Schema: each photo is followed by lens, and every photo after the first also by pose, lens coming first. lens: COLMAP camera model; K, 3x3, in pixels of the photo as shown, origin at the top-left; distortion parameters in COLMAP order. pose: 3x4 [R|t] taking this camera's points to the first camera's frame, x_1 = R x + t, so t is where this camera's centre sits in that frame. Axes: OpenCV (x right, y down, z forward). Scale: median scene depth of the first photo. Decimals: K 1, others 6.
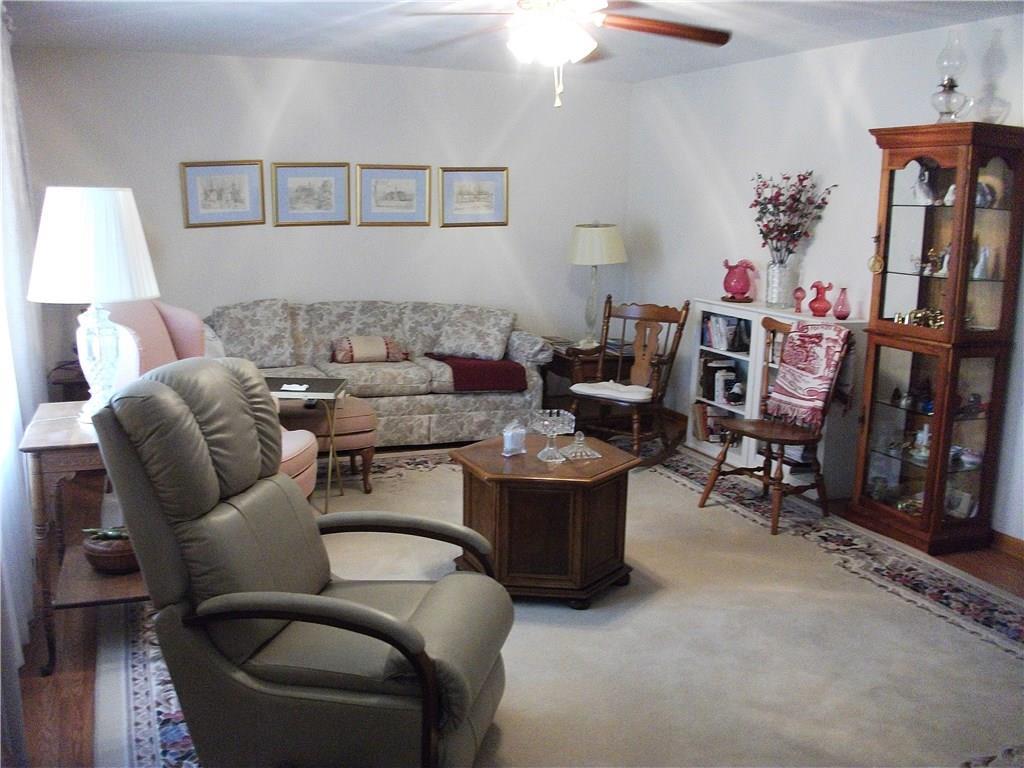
lens RADIAL K [[959.5, 0, 512.0], [0, 959.5, 384.0], [0, 0, 1]] dist [-0.295954, 0.350530]
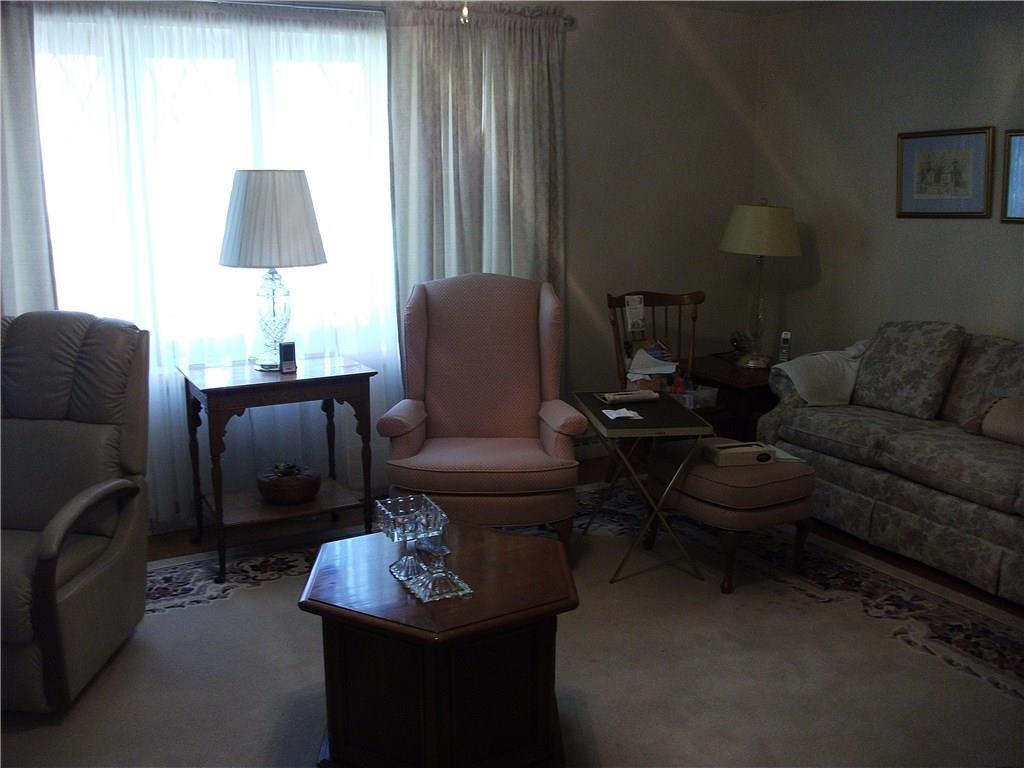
lens RADIAL K [[959.5, 0, 512.0], [0, 959.5, 384.0], [0, 0, 1]] dist [-0.295954, 0.350530]
pose [[0.117737, 0.182142, -0.976198, 0.394318], [-0.195213, 0.968099, 0.157087, -0.092102], [0.973668, 0.172071, 0.149537, 0.601119]]
